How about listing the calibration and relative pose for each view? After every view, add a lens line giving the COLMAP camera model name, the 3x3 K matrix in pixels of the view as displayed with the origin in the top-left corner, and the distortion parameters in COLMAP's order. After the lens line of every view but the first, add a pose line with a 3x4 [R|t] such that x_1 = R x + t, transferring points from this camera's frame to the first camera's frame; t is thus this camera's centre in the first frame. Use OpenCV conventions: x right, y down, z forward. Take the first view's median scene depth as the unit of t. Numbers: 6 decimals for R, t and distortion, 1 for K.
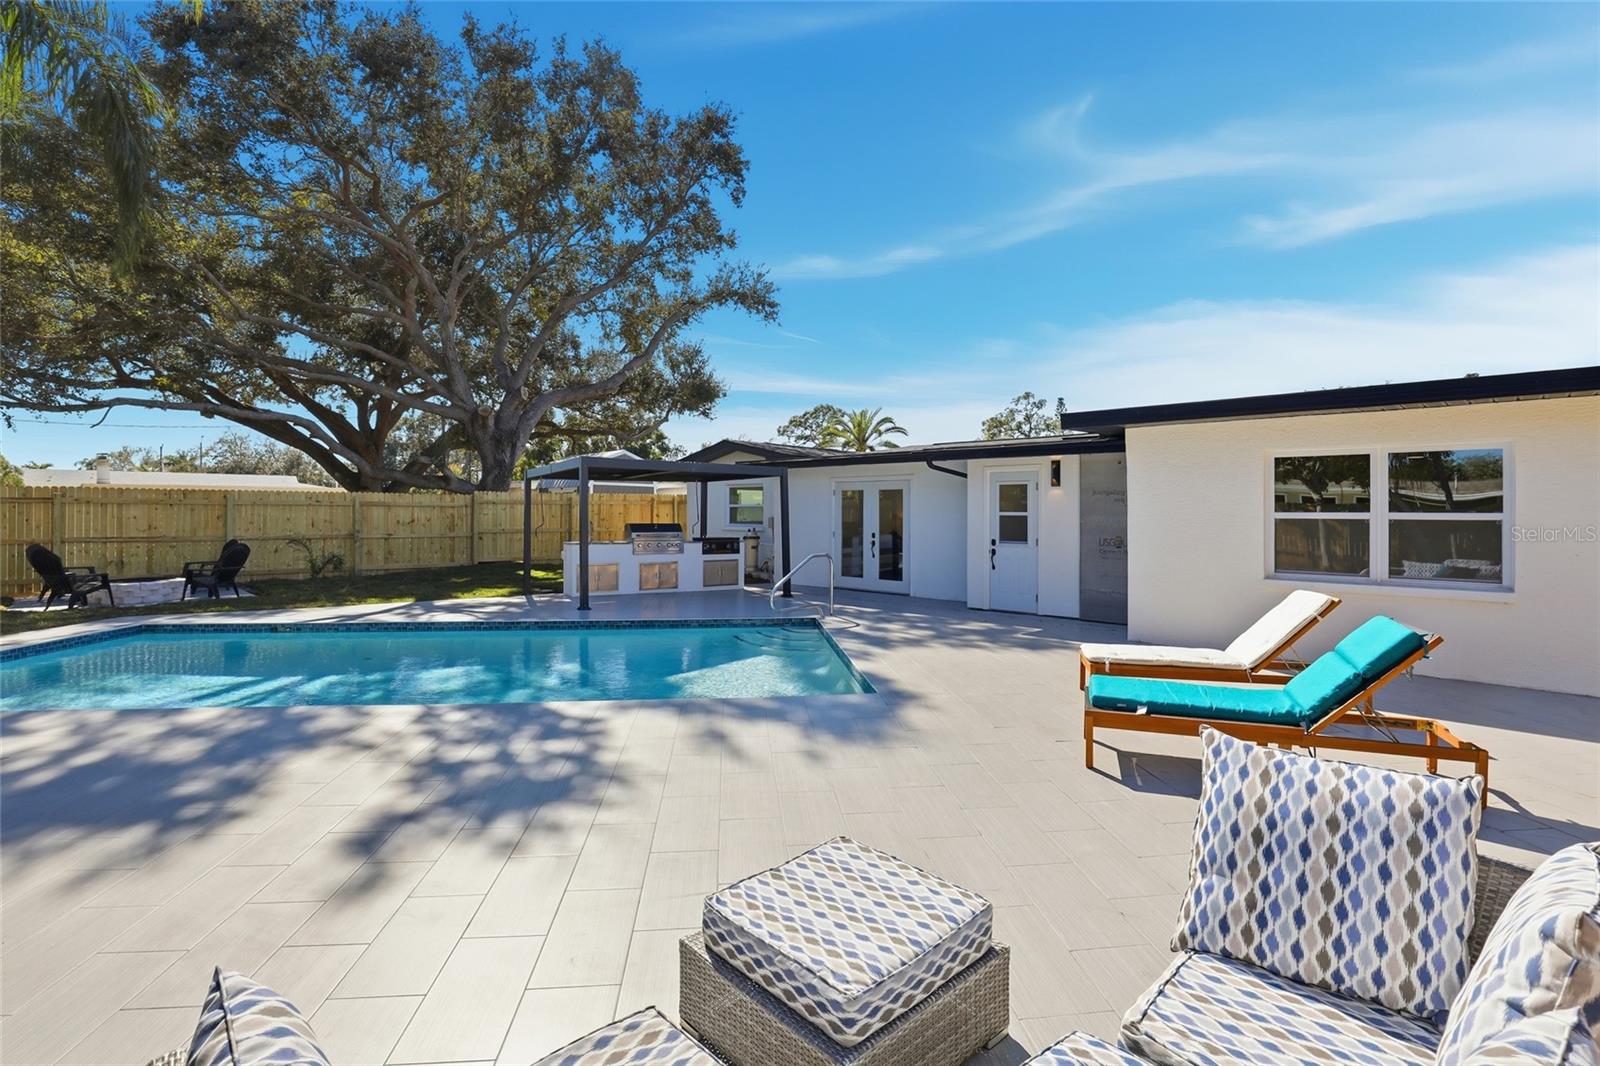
lens RADIAL K [[740.7, 0, 807.2], [0, 740.7, 507.7], [0, 0, 1]] dist [-0.031823, 0.001637]
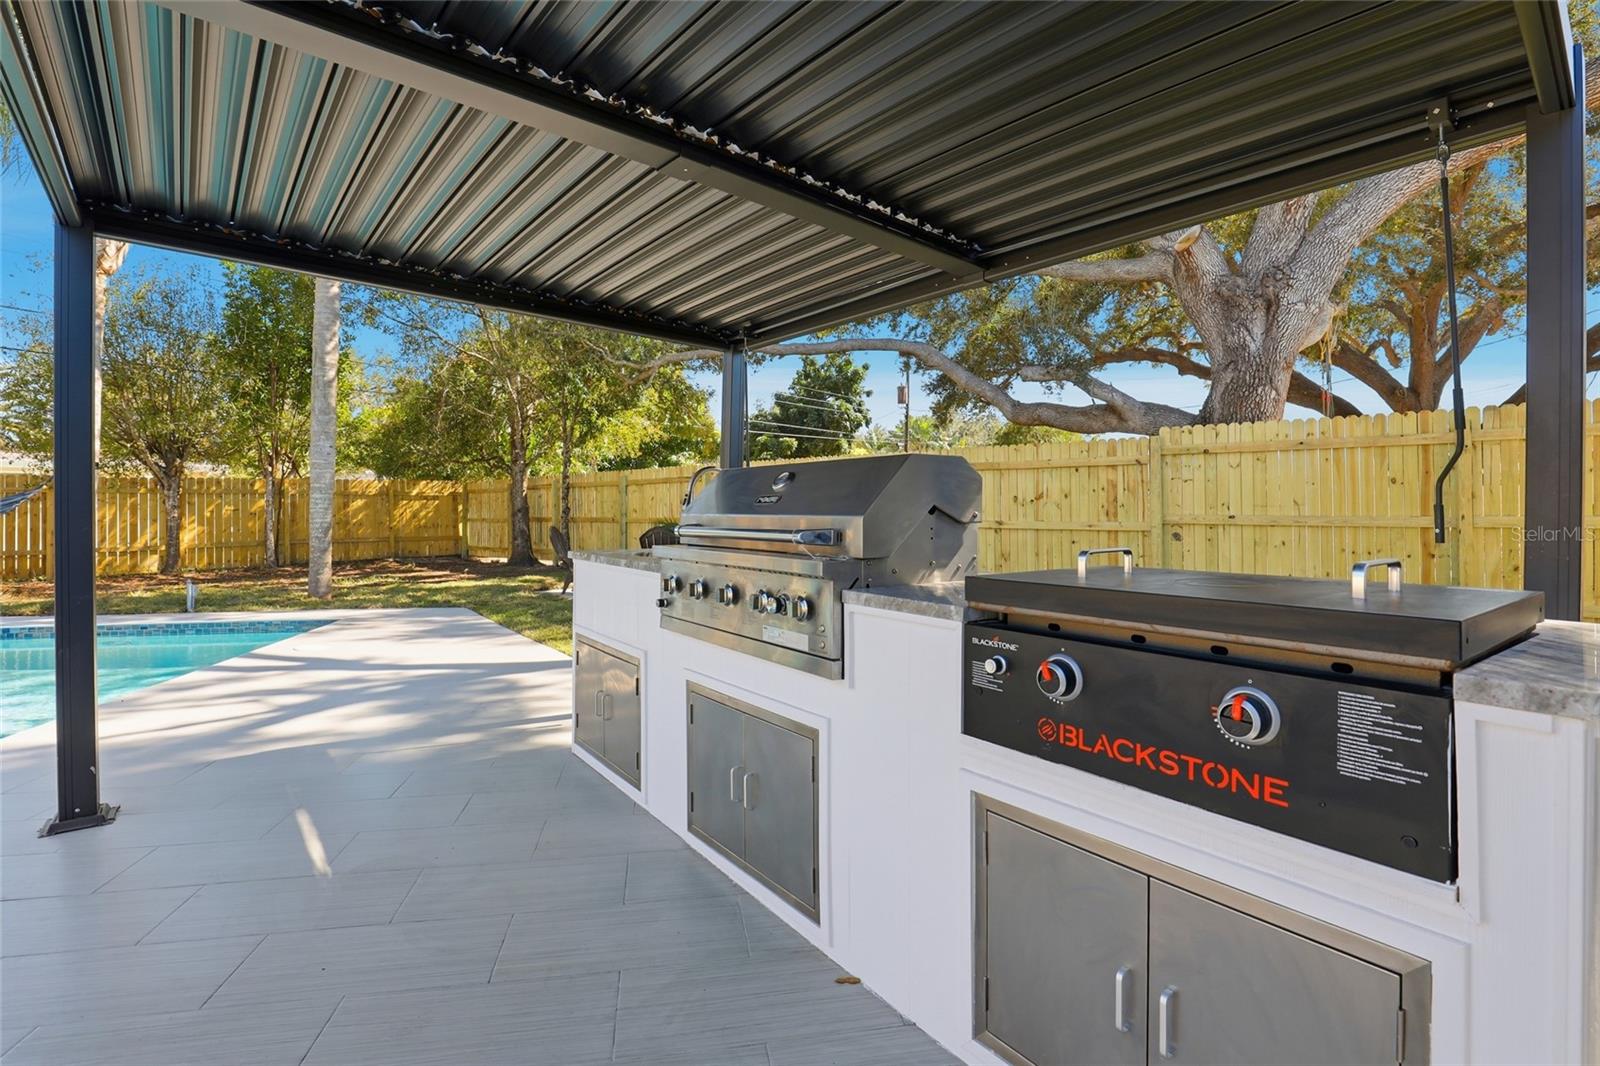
lens RADIAL K [[747.4, 0, 805.5], [0, 747.4, 504.9], [0, 0, 1]] dist [-0.031685, 0.000961]
pose [[0.102871, -0.008371, -0.994659, -0.054698], [0.009975, 0.999923, -0.007384, 0.039136], [0.994645, -0.009162, 0.102947, 1.188183]]
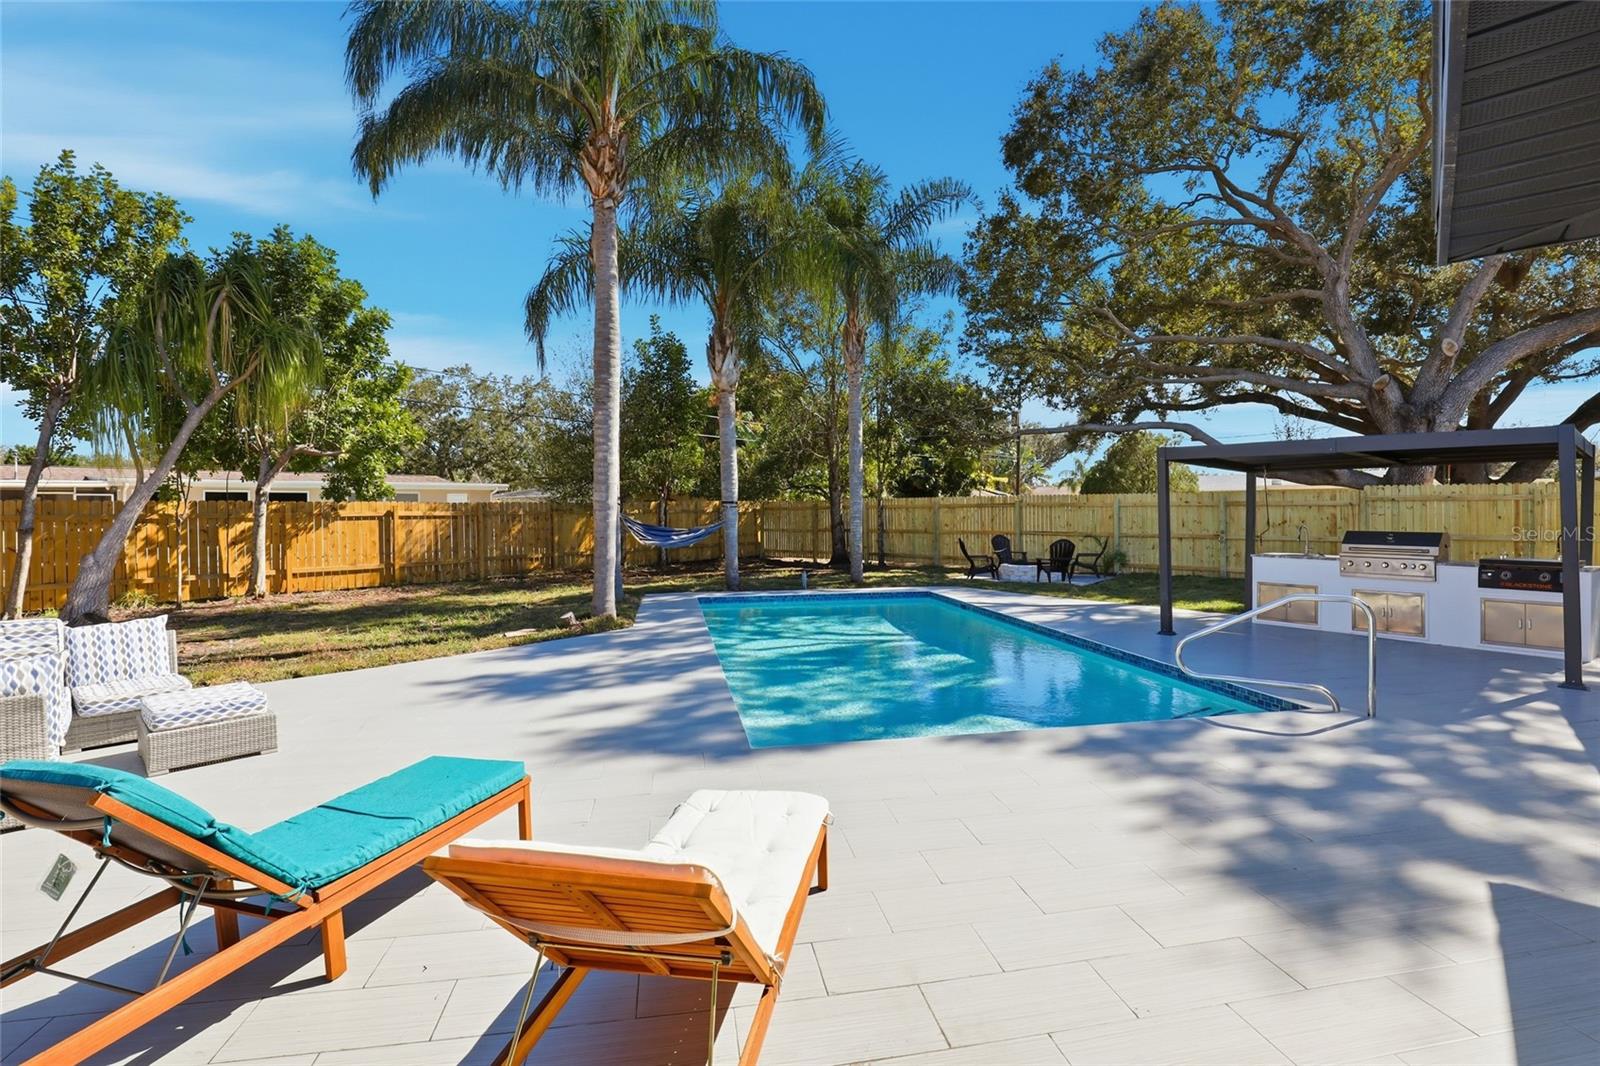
lens RADIAL K [[747.4, 0, 805.5], [0, 747.4, 504.9], [0, 0, 1]] dist [-0.031685, 0.000961]
pose [[0.088248, -0.008787, -0.996060, 0.462985], [0.011484, 0.999904, -0.007803, -0.003823], [0.996032, -0.010751, 0.088340, 0.516582]]
